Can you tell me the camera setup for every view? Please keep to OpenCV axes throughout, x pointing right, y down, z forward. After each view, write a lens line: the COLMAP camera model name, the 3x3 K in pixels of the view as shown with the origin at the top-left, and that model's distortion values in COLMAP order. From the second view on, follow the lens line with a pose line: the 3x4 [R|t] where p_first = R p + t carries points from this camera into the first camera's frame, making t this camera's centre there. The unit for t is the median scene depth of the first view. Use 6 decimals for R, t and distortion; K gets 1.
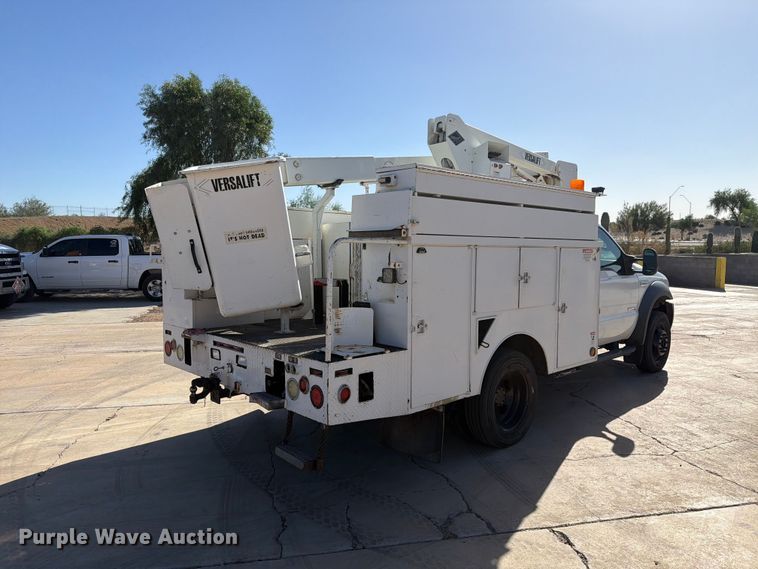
lens RADIAL K [[533.2, 0, 379.0], [0, 533.2, 284.5], [0, 0, 1]] dist [0.084036, -0.118197]
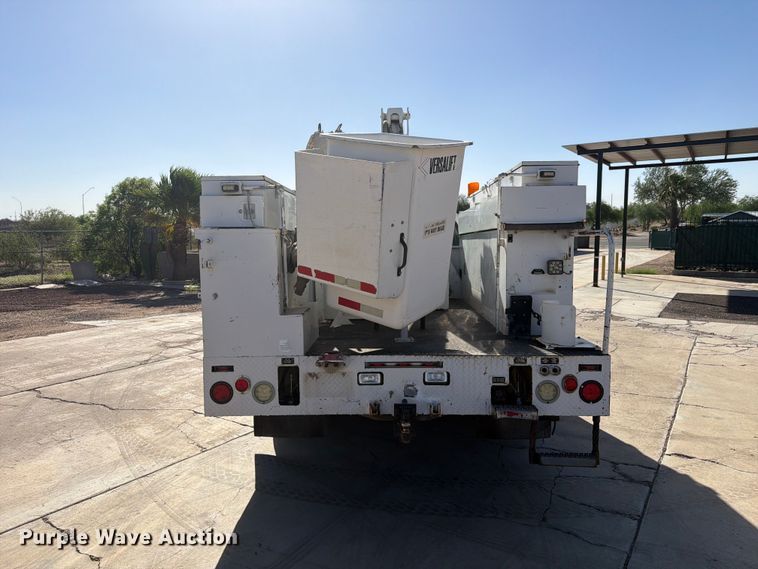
lens RADIAL K [[532.1, 0, 377.5], [0, 532.1, 282.4], [0, 0, 1]] dist [0.125017, -0.215917]
pose [[0.706518, -0.065841, 0.704626, -0.754305], [0.056095, 0.997740, 0.036984, -0.035481], [-0.705469, 0.013396, 0.708614, 0.395100]]
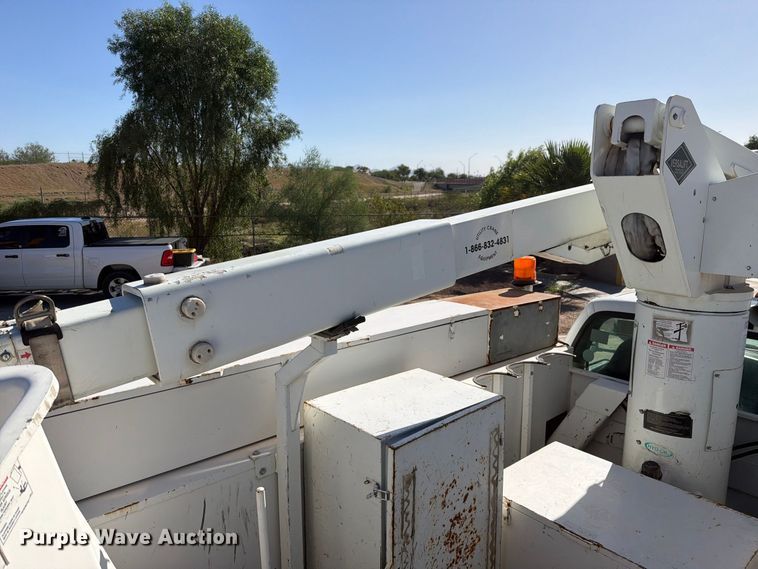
lens RADIAL K [[531.6, 0, 381.2], [0, 531.6, 287.1], [0, 0, 1]] dist [0.121216, -0.196408]
pose [[0.999457, 0.018422, -0.027325, -0.053096], [-0.015377, 0.994062, 0.107723, -0.271735], [0.029148, -0.107244, 0.993805, 0.752804]]
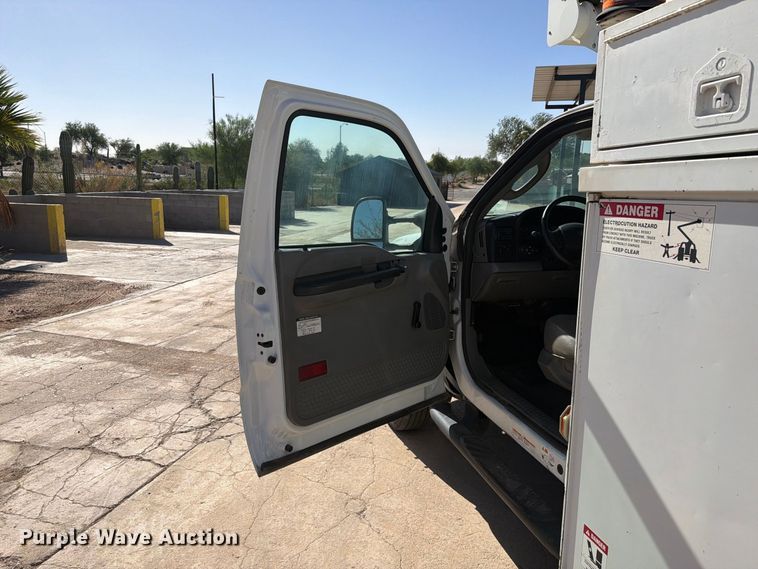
lens RADIAL K [[528.5, 0, 379.0], [0, 528.5, 284.5], [0, 0, 1]] dist [0.075559, -0.110315]
pose [[0.458637, -0.152977, 0.875357, -0.194355], [0.044483, 0.987788, 0.149319, -0.104310], [-0.887510, -0.029544, 0.459841, 1.525988]]
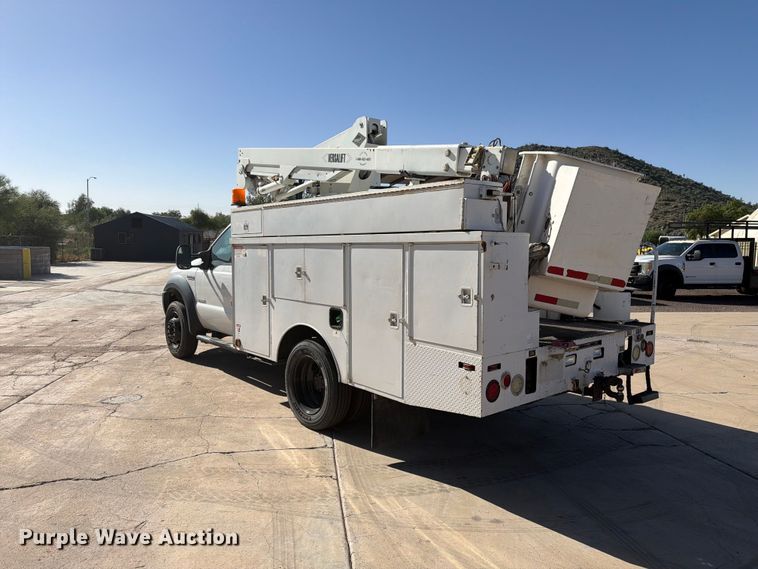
lens RADIAL K [[528.5, 0, 379.0], [0, 528.5, 284.5], [0, 0, 1]] dist [0.075559, -0.110315]
pose [[0.043461, -0.070623, 0.996556, -1.122173], [0.054288, 0.996191, 0.068230, -0.077110], [-0.997579, 0.051136, 0.047130, 1.159065]]
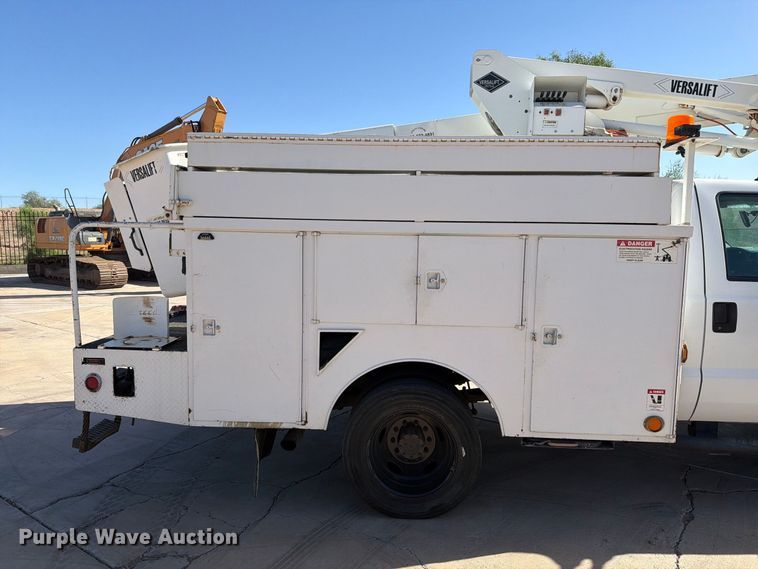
lens RADIAL K [[533.2, 0, 379.0], [0, 533.2, 284.5], [0, 0, 1]] dist [0.084036, -0.118197]
pose [[0.699280, 0.072175, -0.711194, 0.682645], [-0.057735, 0.997342, 0.044447, -0.032860], [0.712512, 0.009980, 0.701589, 0.471310]]
